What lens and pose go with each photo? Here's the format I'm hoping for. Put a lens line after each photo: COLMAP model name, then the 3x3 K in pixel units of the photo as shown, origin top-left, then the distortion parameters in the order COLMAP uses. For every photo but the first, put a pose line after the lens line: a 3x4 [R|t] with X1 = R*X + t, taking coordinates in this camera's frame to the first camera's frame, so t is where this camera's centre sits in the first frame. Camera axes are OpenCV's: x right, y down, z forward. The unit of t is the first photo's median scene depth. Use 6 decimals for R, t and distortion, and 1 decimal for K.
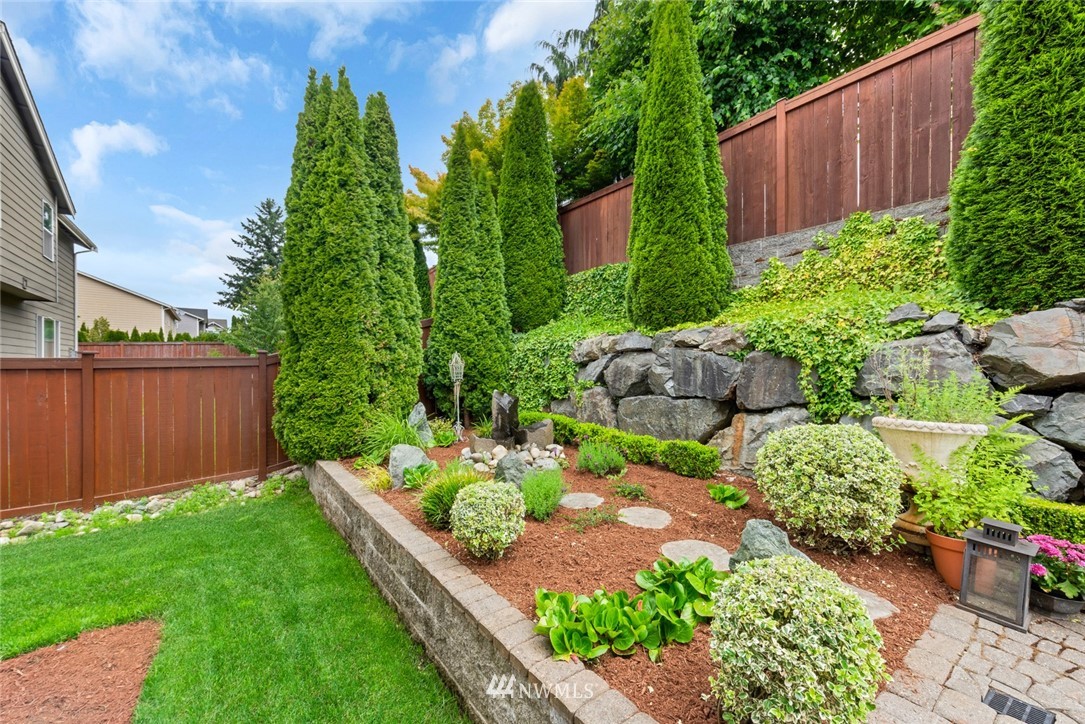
lens RADIAL K [[407.3, 0, 542.6], [0, 407.3, 371.8], [0, 0, 1]] dist [0.001380, 0.000086]
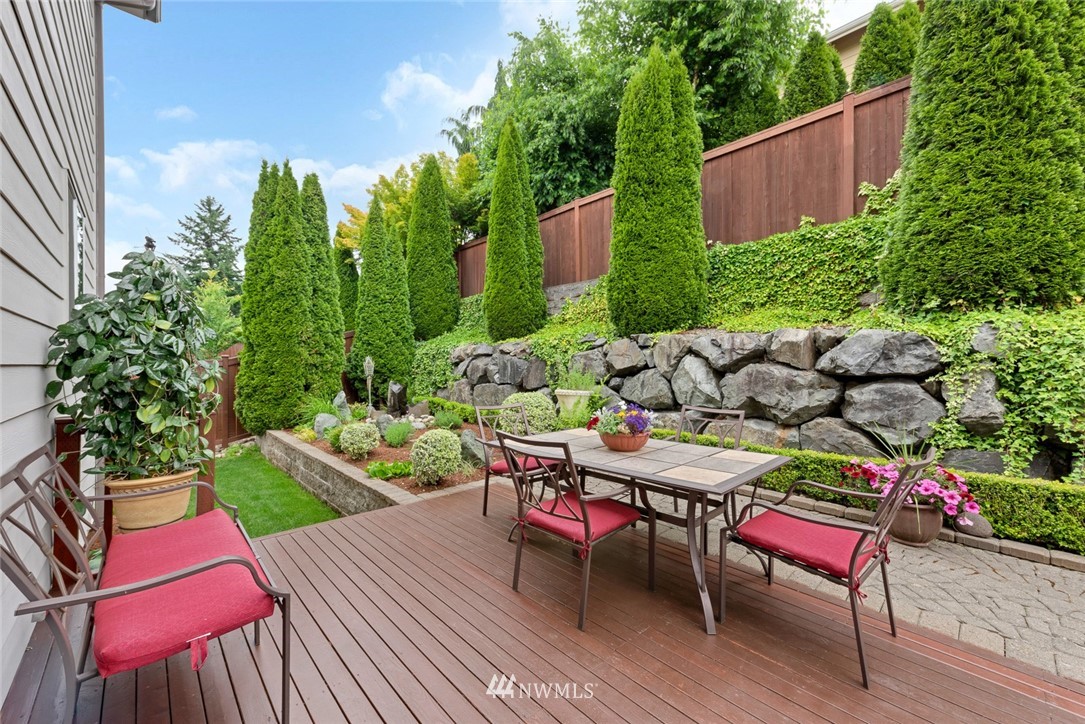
lens RADIAL K [[408.5, 0, 541.8], [0, 408.5, 364.7], [0, 0, 1]] dist [-0.001672, -0.000304]
pose [[0.994880, -0.004234, 0.100978, 0.265308], [0.005601, 0.999896, -0.013263, 0.005926], [-0.100911, 0.013760, 0.994800, -0.529158]]
